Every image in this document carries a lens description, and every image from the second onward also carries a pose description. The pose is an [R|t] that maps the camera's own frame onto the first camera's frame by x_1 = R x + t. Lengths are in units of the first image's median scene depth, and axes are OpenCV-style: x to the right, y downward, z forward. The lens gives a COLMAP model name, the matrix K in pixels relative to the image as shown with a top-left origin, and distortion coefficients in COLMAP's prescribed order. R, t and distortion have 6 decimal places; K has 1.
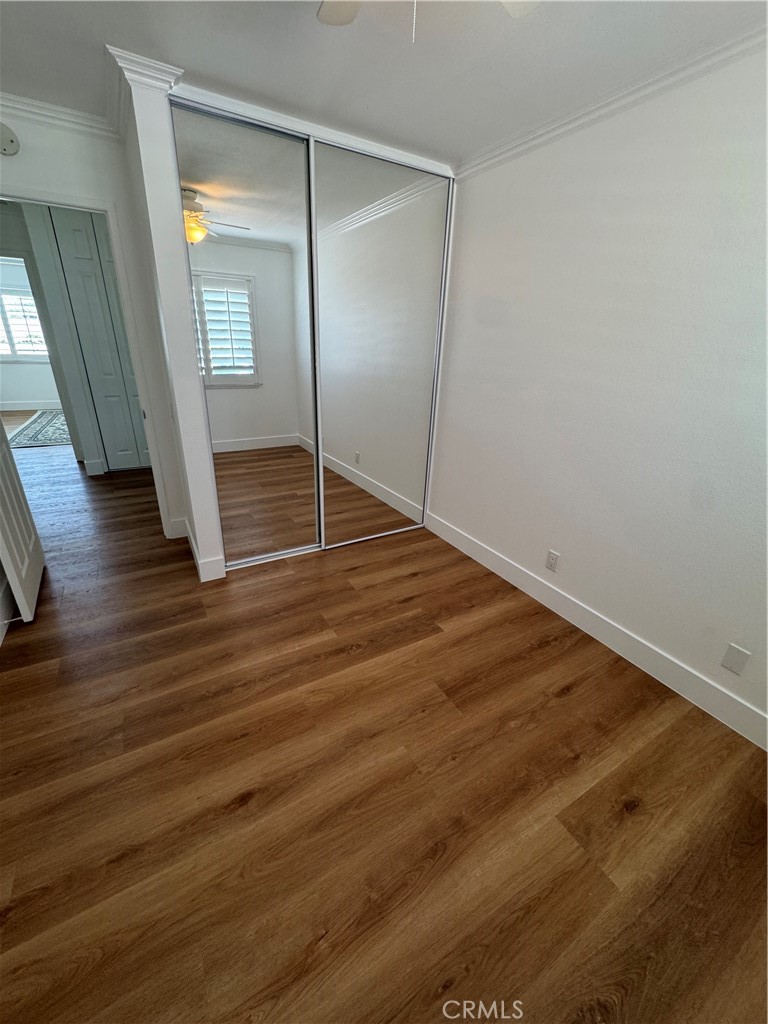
lens RADIAL K [[406.2, 0, 384.0], [0, 406.2, 512.0], [0, 0, 1]] dist [-0.000400, 0.000110]
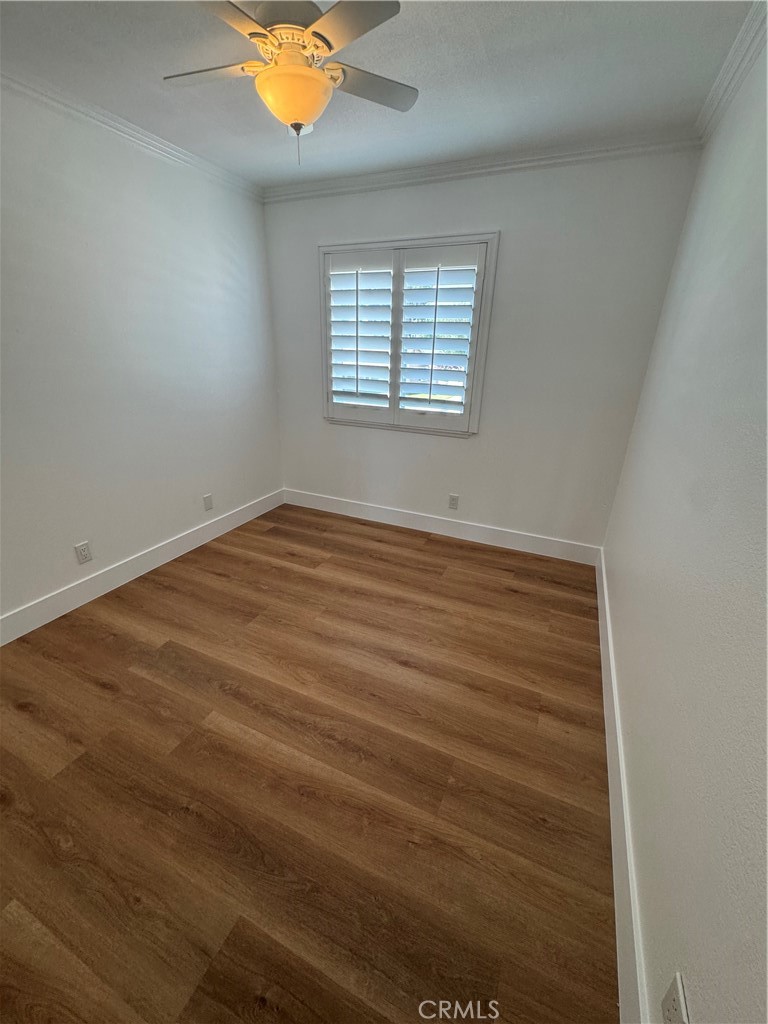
lens RADIAL K [[406.2, 0, 384.0], [0, 406.2, 512.0], [0, 0, 1]] dist [-0.000400, 0.000110]
pose [[-0.570458, -0.360424, 0.738019, -0.906718], [0.277990, 0.760806, 0.586426, -0.432555], [-0.772852, 0.539693, -0.333814, 0.973038]]
